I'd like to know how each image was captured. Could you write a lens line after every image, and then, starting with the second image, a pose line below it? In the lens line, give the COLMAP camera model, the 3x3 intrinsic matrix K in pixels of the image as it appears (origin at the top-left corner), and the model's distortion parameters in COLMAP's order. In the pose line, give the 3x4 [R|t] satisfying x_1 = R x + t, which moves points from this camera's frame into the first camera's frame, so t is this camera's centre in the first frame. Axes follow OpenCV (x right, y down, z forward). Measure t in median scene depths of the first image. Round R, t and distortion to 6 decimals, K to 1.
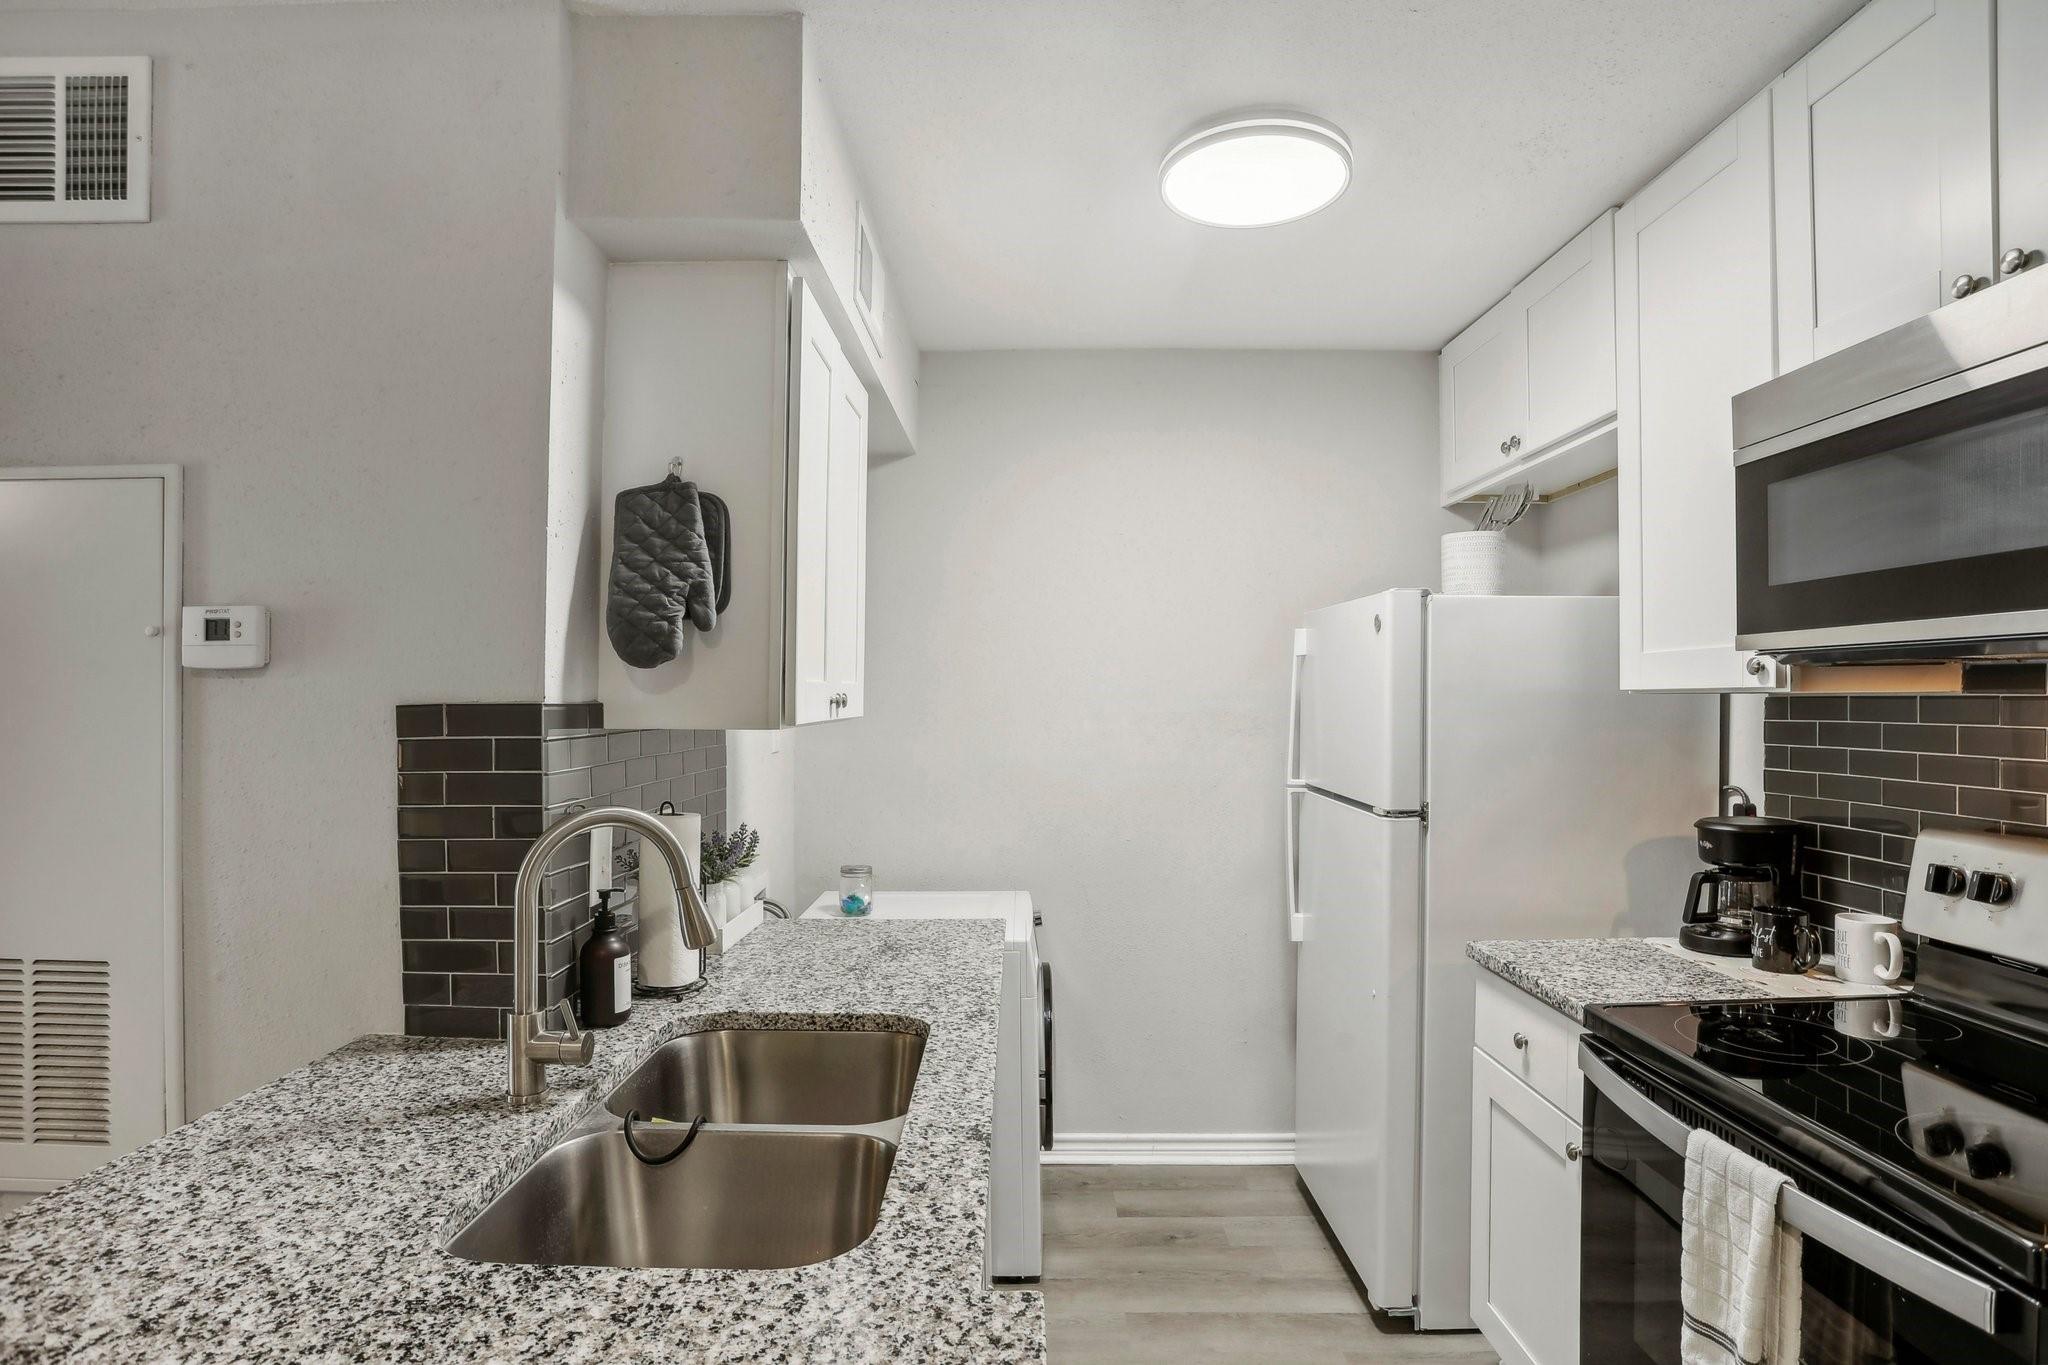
lens RADIAL K [[1043.4, 0, 1024.0], [0, 1043.4, 682.5], [0, 0, 1]] dist [-0.110680, 0.027862]
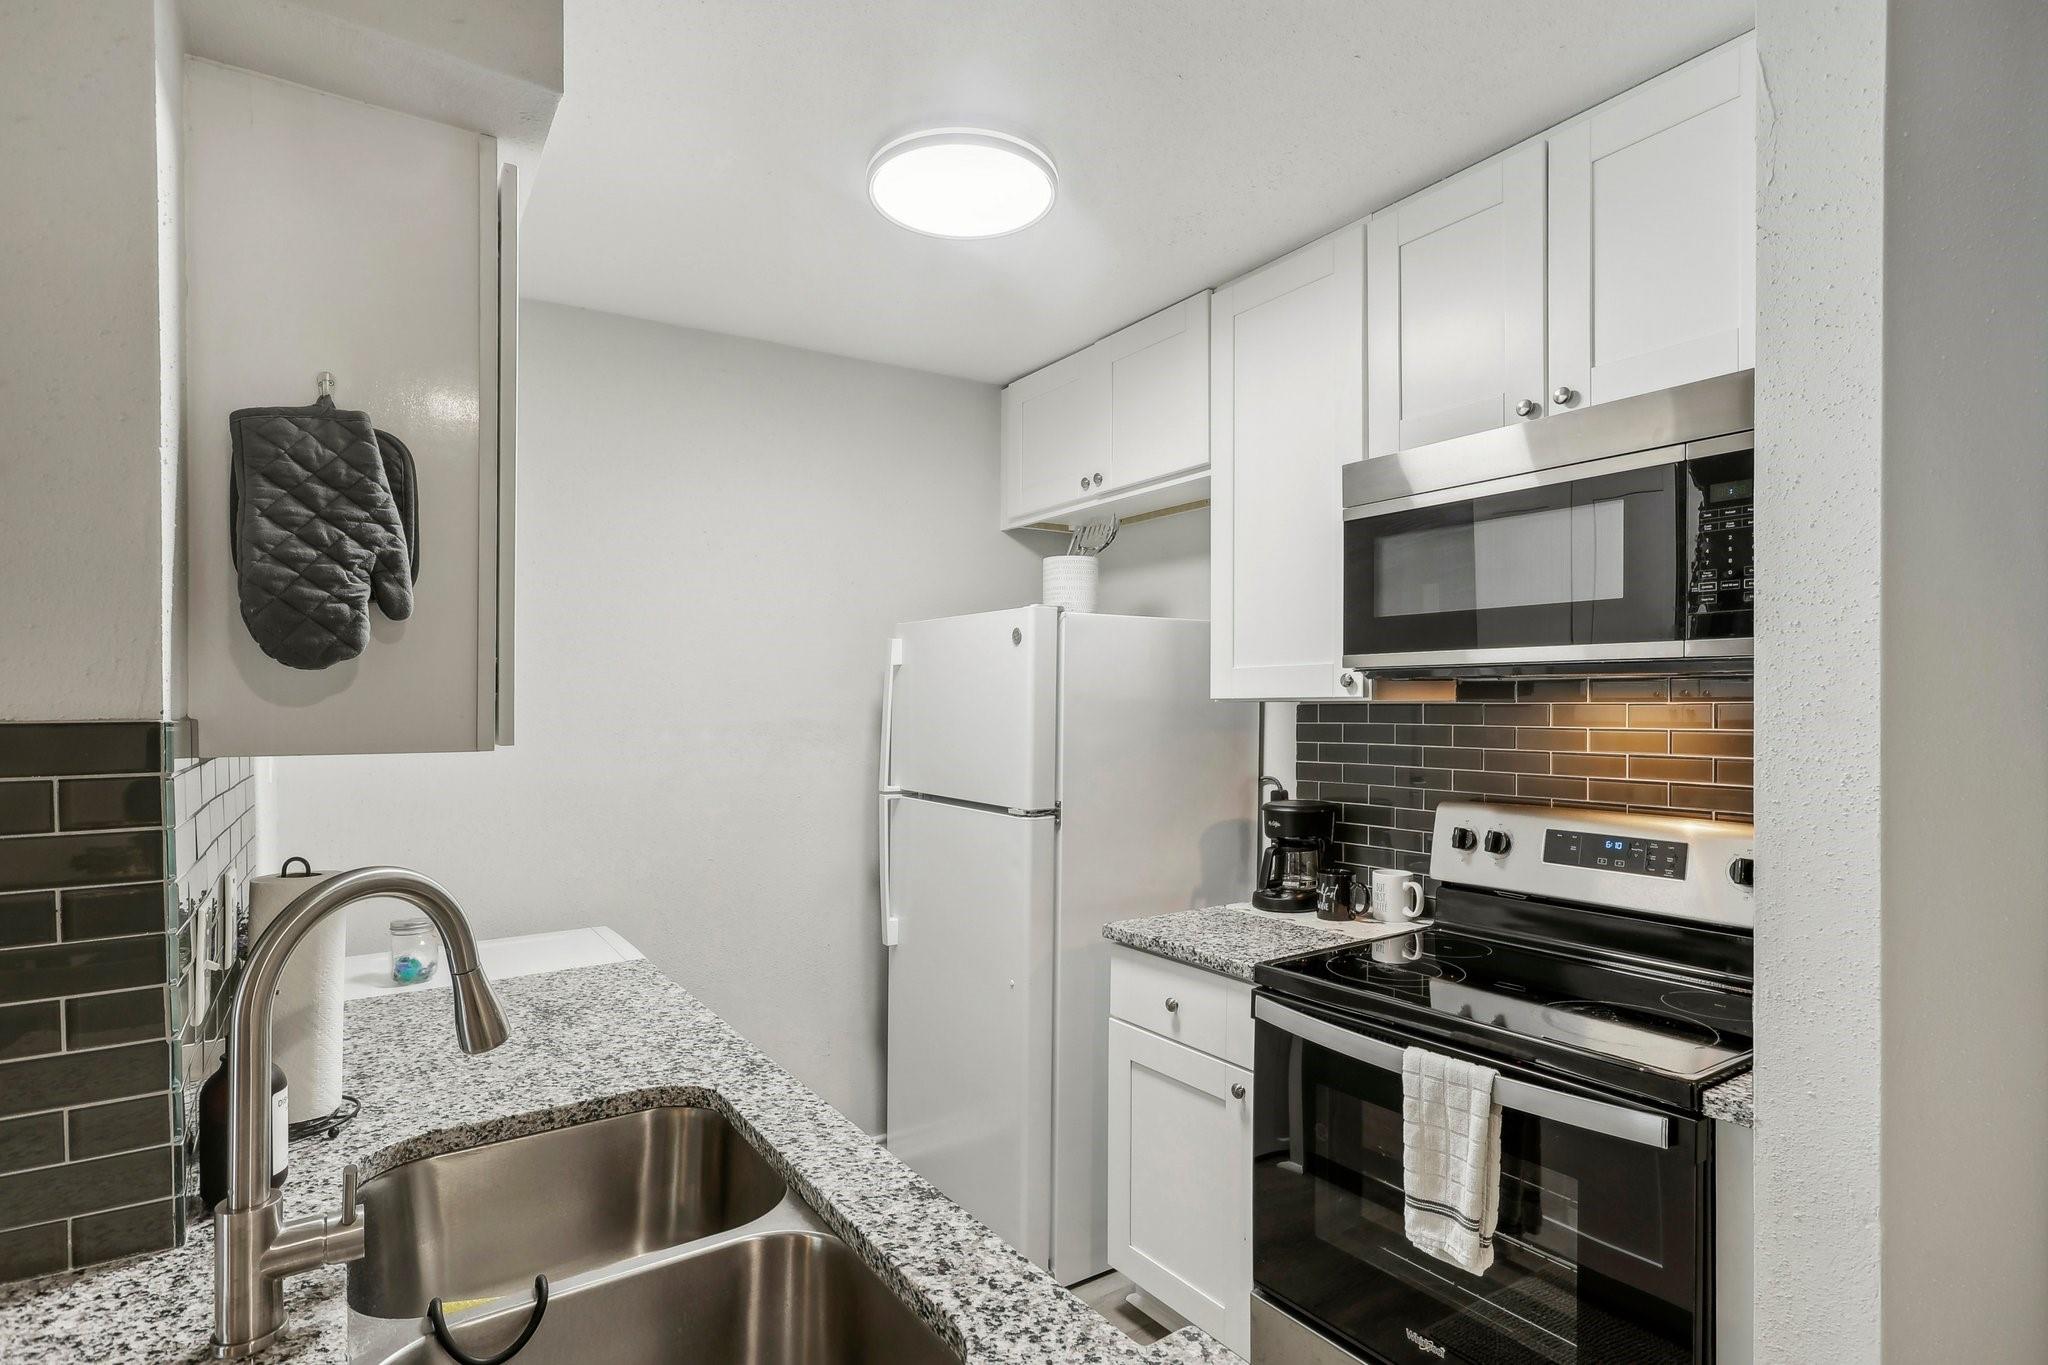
lens RADIAL K [[1024.6, 0, 1025.0], [0, 1024.6, 707.1], [0, 0, 1]] dist [-0.056665, 0.024632]
pose [[0.824295, -0.005473, 0.566134, -0.335590], [-0.003719, 0.999879, 0.015080, -0.000426], [-0.566148, -0.014535, 0.824176, 0.154122]]
